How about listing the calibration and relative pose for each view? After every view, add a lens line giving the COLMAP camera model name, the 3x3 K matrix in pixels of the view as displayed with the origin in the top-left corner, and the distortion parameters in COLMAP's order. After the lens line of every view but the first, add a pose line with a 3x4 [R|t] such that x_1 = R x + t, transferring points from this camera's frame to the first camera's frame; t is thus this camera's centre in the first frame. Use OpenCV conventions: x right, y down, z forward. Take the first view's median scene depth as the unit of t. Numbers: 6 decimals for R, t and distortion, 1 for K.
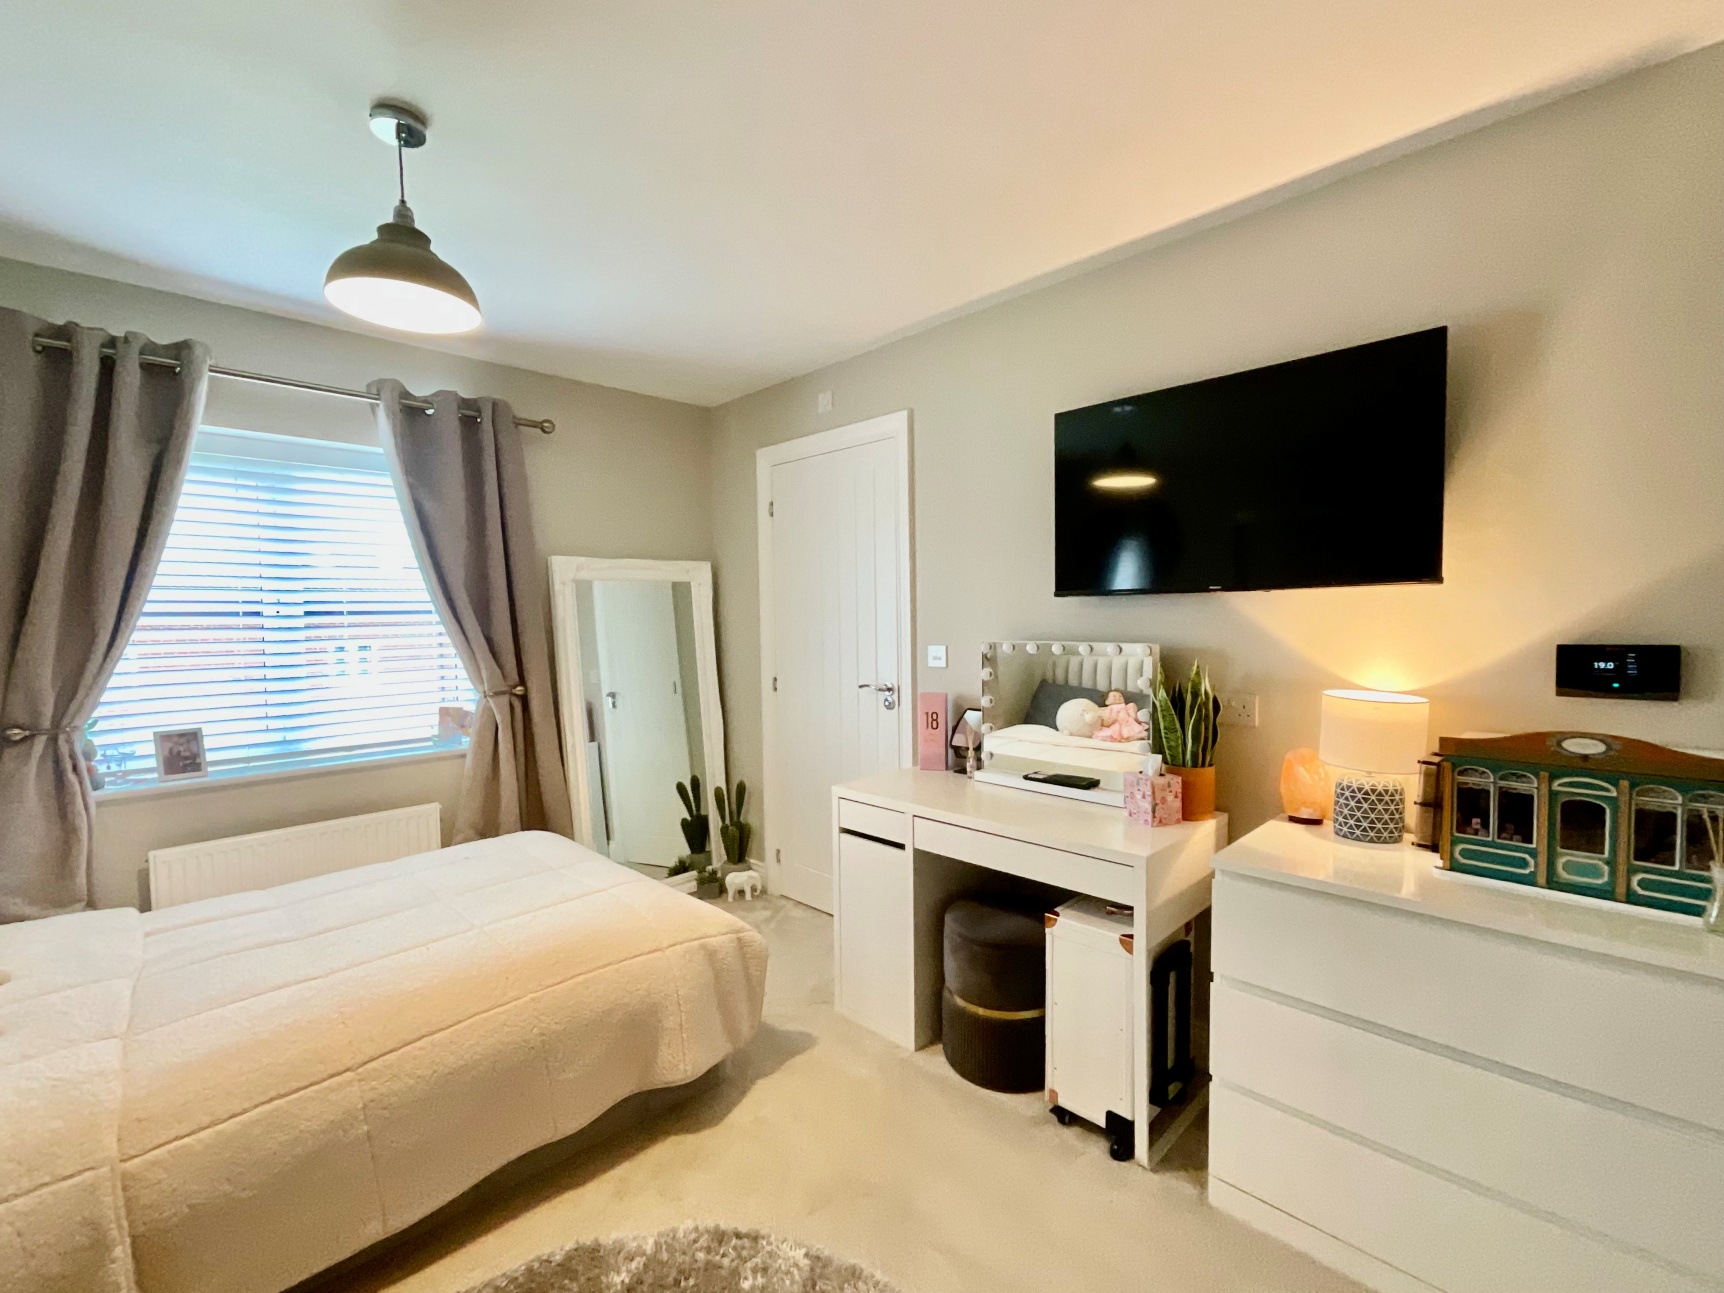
lens RADIAL K [[759.1, 0, 862.0], [0, 759.1, 646.5], [0, 0, 1]] dist [-0.002318, -0.000023]
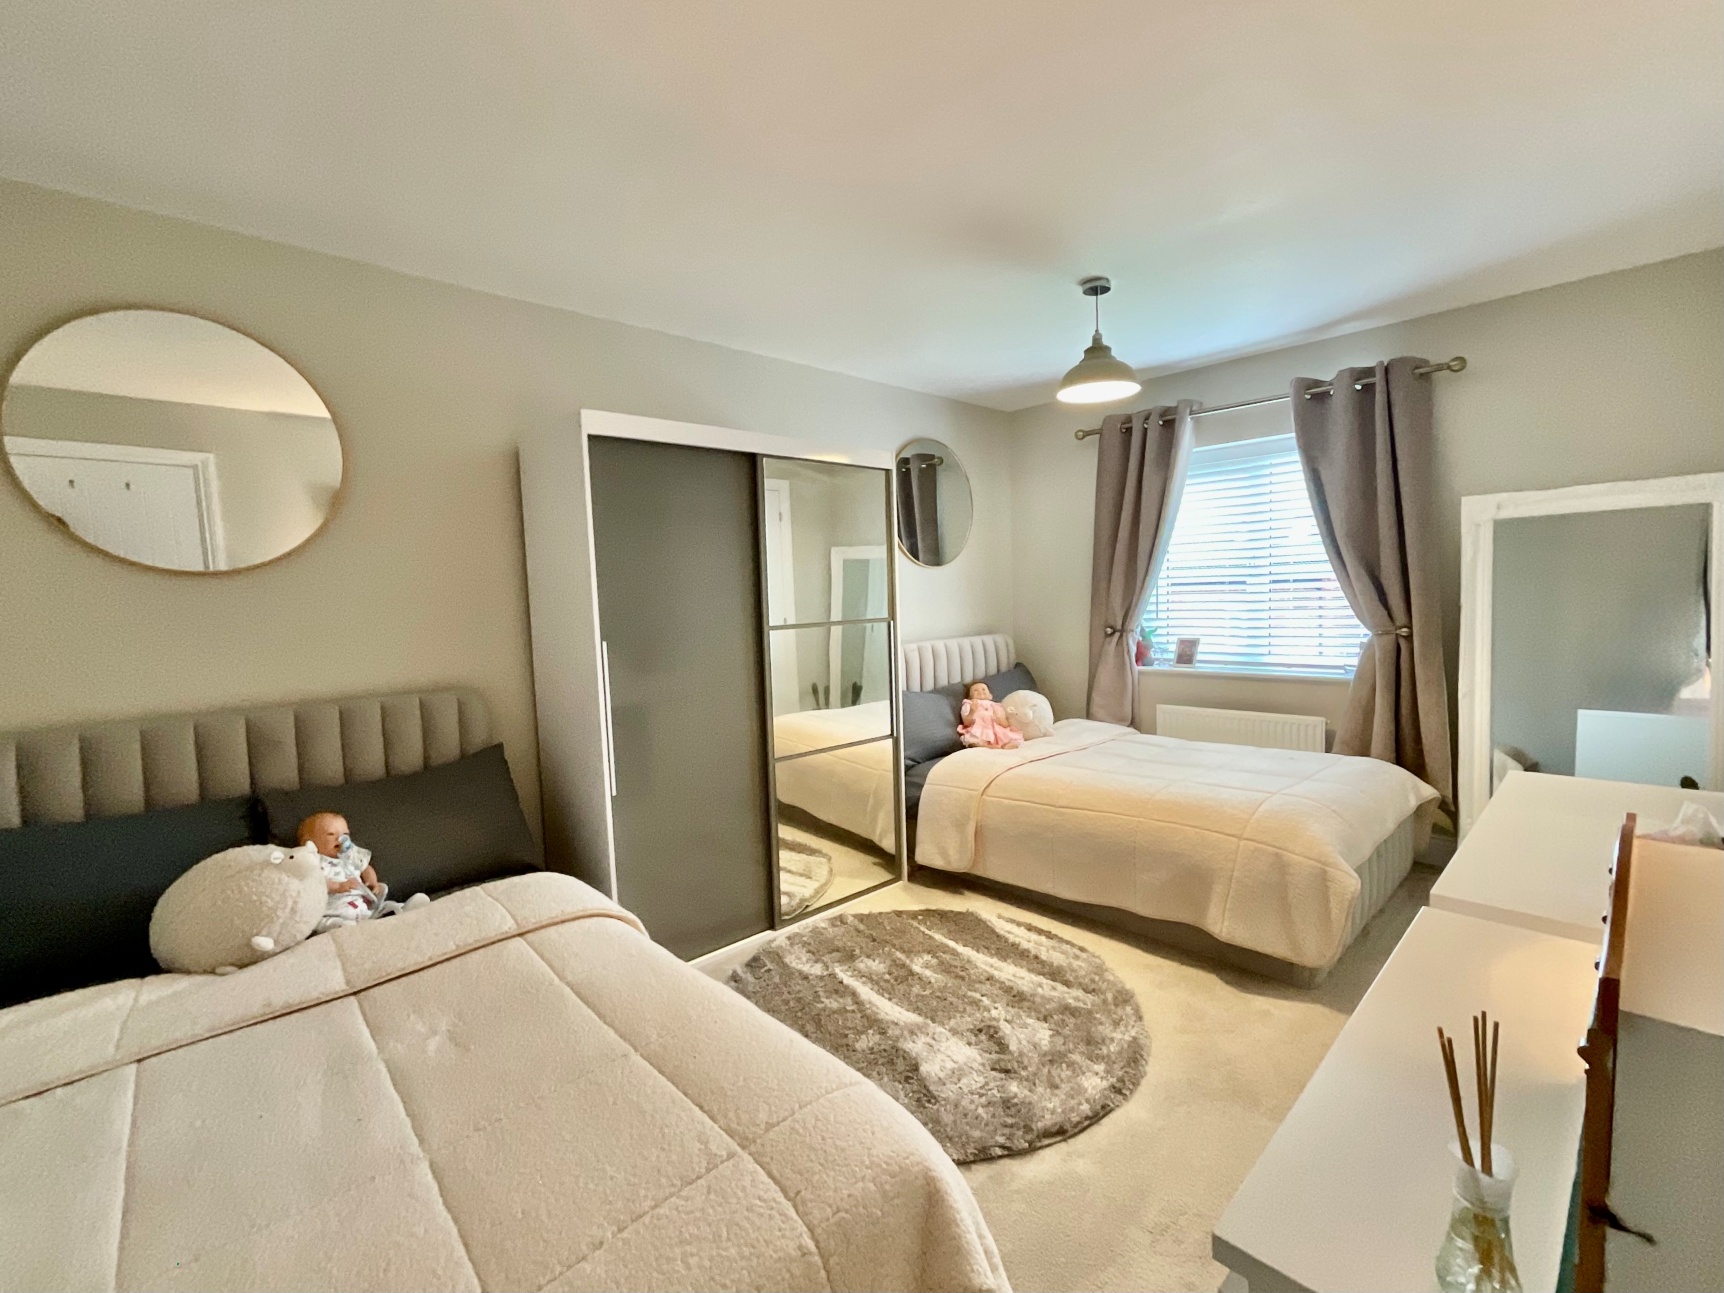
lens RADIAL K [[759.1, 0, 862.0], [0, 759.1, 646.5], [0, 0, 1]] dist [-0.002318, -0.000023]
pose [[-0.010075, 0.090332, -0.995861, 0.749674], [-0.001098, 0.995910, 0.090348, -0.020344], [0.999949, 0.002004, -0.009934, 0.308465]]
